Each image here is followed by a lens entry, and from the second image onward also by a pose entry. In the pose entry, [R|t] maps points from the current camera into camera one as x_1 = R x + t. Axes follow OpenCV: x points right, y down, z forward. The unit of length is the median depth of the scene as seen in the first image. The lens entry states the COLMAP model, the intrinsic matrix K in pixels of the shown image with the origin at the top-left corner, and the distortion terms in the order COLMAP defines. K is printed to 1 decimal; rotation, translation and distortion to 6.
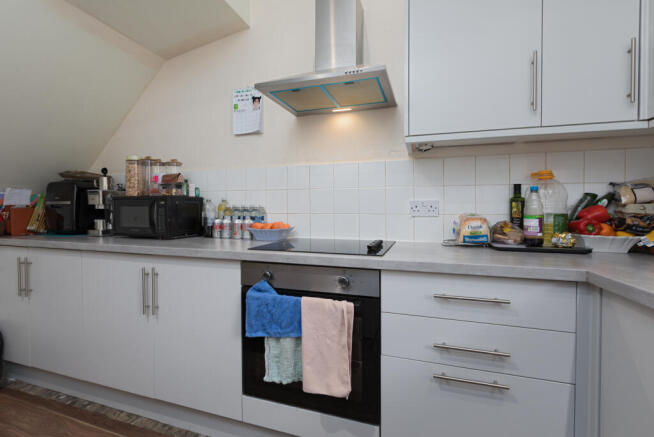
lens RADIAL K [[308.5, 0, 327.0], [0, 308.5, 218.5], [0, 0, 1]] dist [-0.000283, 0.000225]
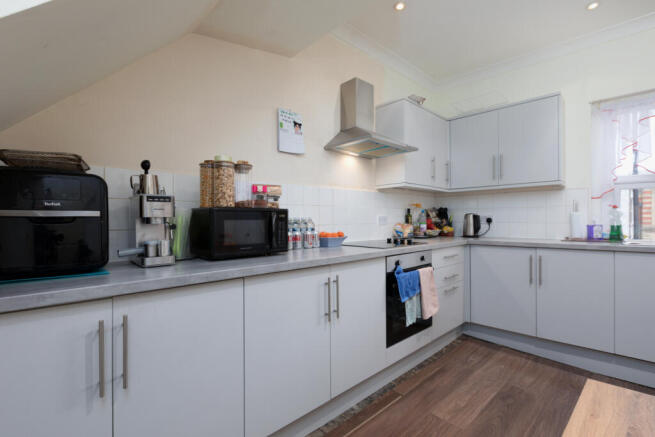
lens RADIAL K [[304.9, 0, 323.9], [0, 304.9, 224.5], [0, 0, 1]] dist [-0.001820, -0.000422]
pose [[0.460305, -0.017717, 0.887584, -1.302318], [0.035549, 0.999367, 0.001512, -0.020714], [-0.887049, 0.030857, 0.460644, 0.450992]]
